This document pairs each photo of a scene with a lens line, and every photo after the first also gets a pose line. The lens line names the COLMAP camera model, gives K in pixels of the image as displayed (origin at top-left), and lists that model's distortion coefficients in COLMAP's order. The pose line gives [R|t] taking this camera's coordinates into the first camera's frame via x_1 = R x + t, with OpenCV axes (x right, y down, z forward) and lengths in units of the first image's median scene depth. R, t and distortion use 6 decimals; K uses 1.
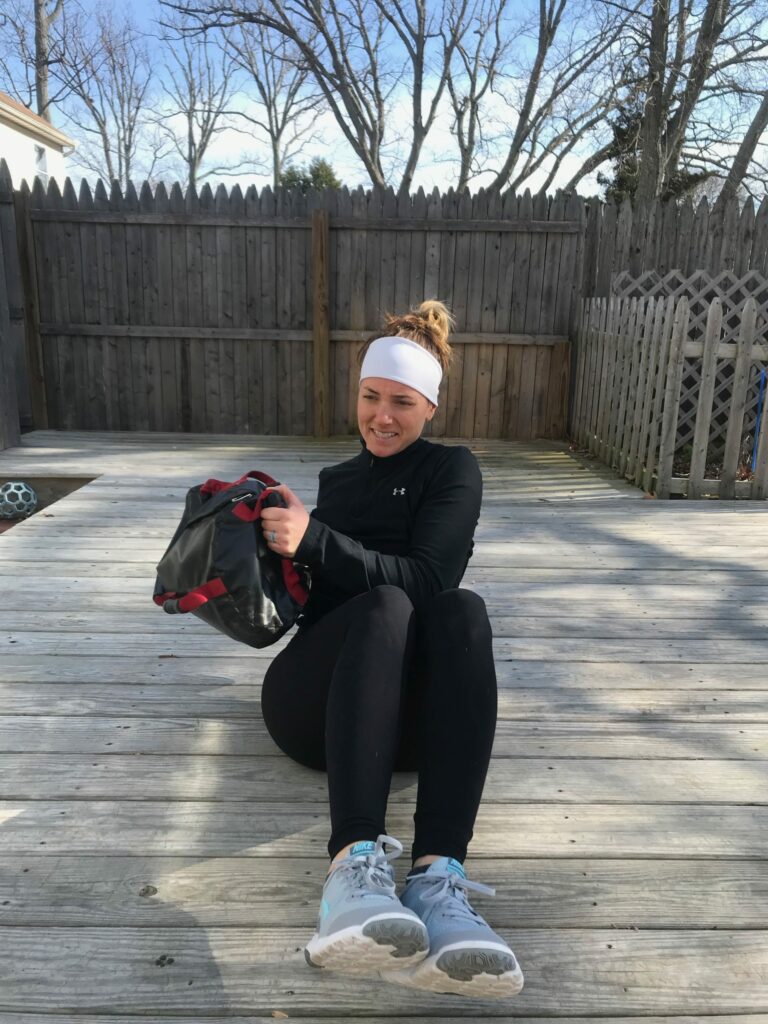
lens RADIAL K [[830.5, 0, 383.9], [0, 830.5, 516.8], [0, 0, 1]] dist [0.014523, 0.013389]
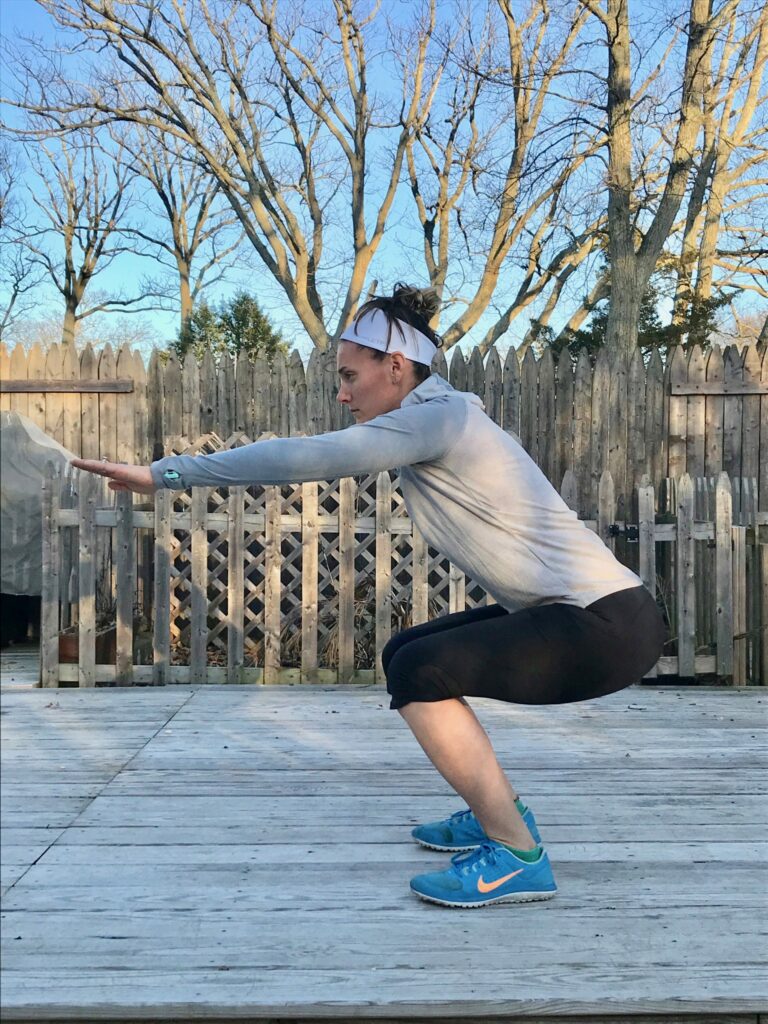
lens RADIAL K [[1307.1, 0, 380.7], [0, 1307.1, 514.2], [0, 0, 1]] dist [0.068602, 0.000000]
pose [[0.999180, -0.019645, -0.035397, 0.488653], [0.011119, 0.973914, -0.226643, 0.078102], [0.038926, 0.226064, 0.973334, -0.239220]]
